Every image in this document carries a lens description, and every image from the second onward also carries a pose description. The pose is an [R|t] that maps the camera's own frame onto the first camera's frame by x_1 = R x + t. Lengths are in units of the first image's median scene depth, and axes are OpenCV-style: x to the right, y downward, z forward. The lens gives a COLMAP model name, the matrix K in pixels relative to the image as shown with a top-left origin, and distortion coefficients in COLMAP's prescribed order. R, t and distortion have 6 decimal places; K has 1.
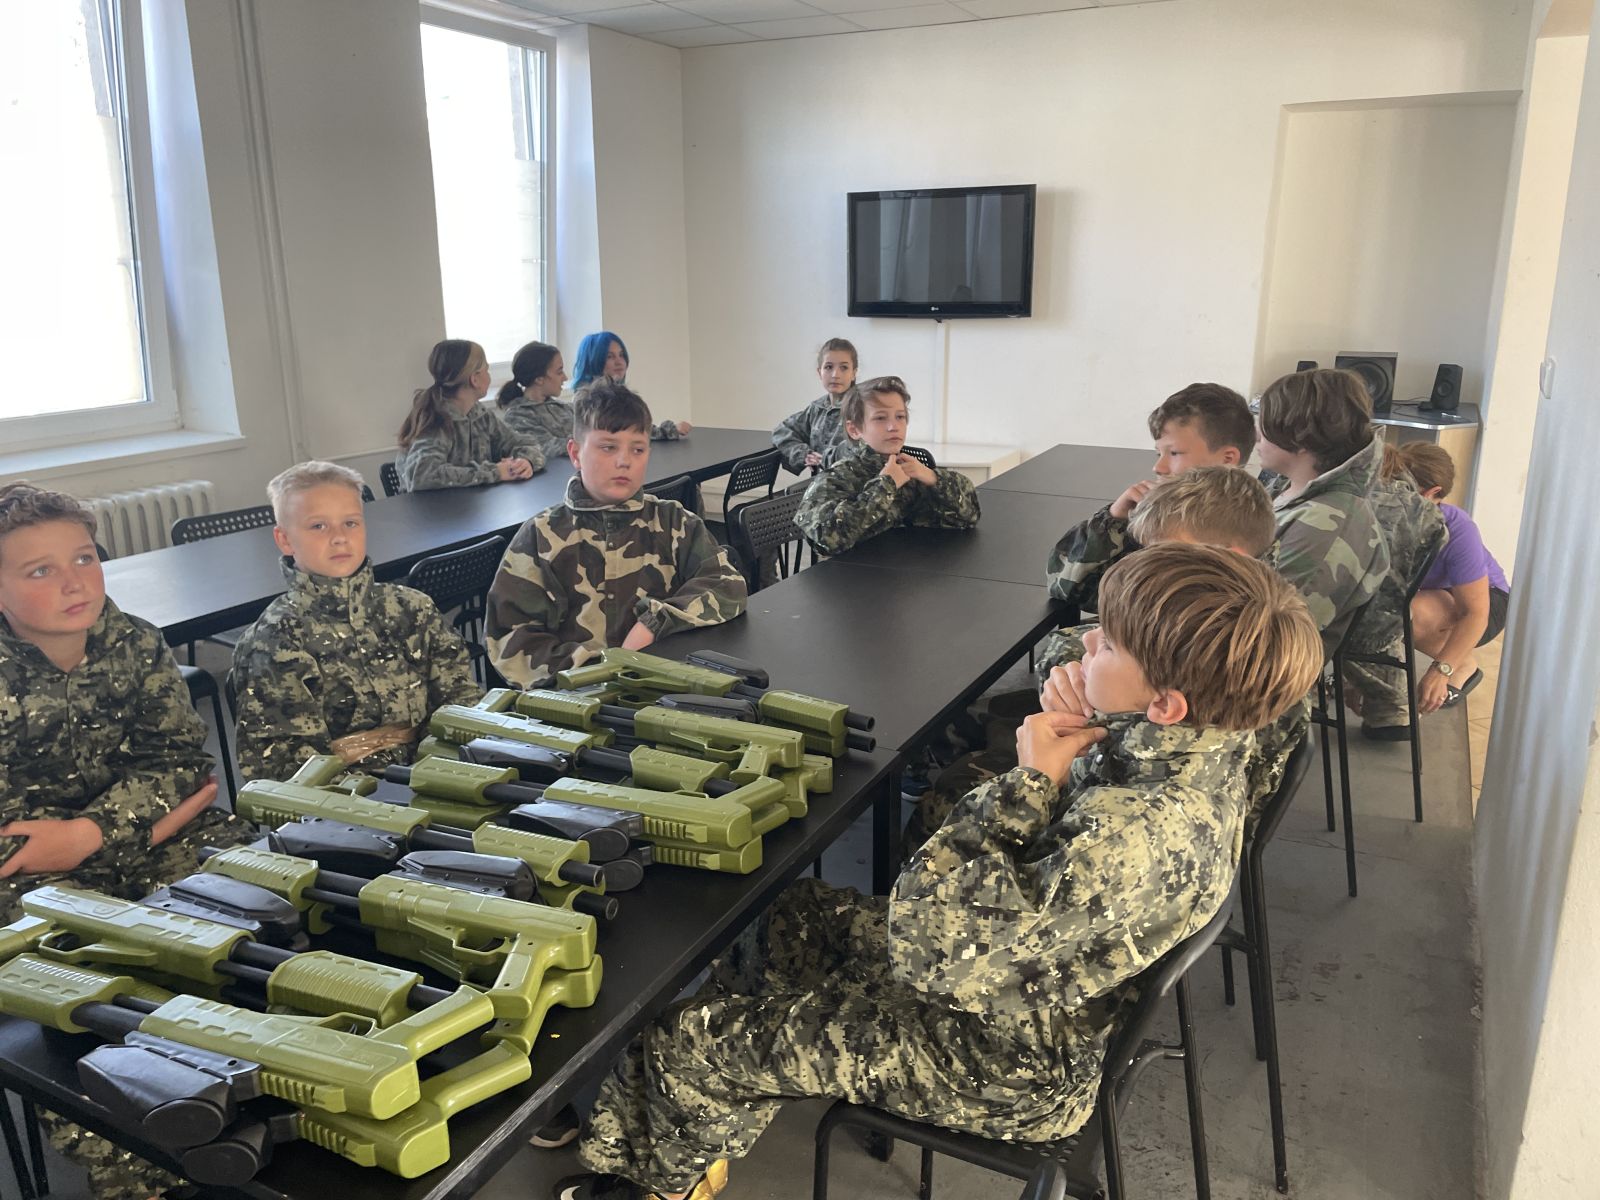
lens RADIAL K [[1150.3, 0, 802.8], [0, 1150.3, 574.6], [0, 0, 1]] dist [0.007059, -0.005108]
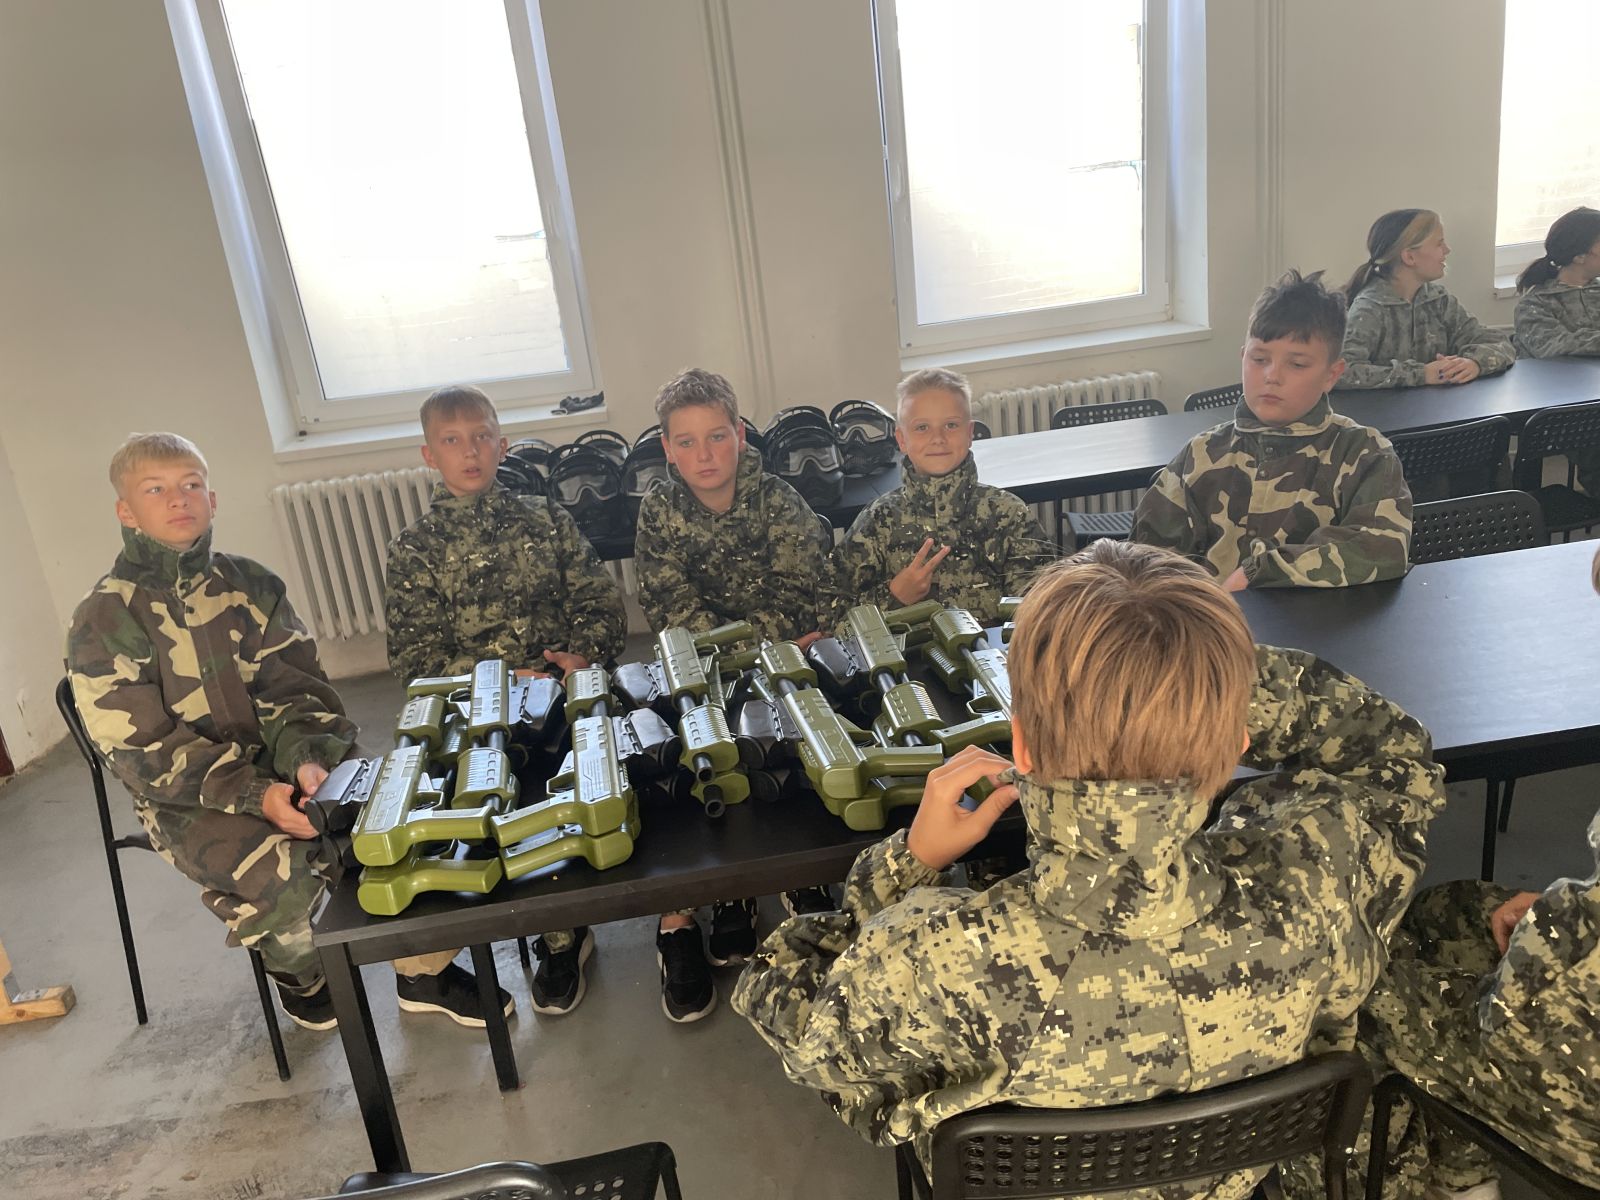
lens RADIAL K [[1150.3, 0, 802.8], [0, 1150.3, 574.6], [0, 0, 1]] dist [0.007059, -0.005108]
pose [[0.551849, 0.182055, -0.813830, 0.358882], [-0.096876, 0.983268, 0.154269, -0.051341], [0.828298, -0.006292, 0.560252, 0.233146]]
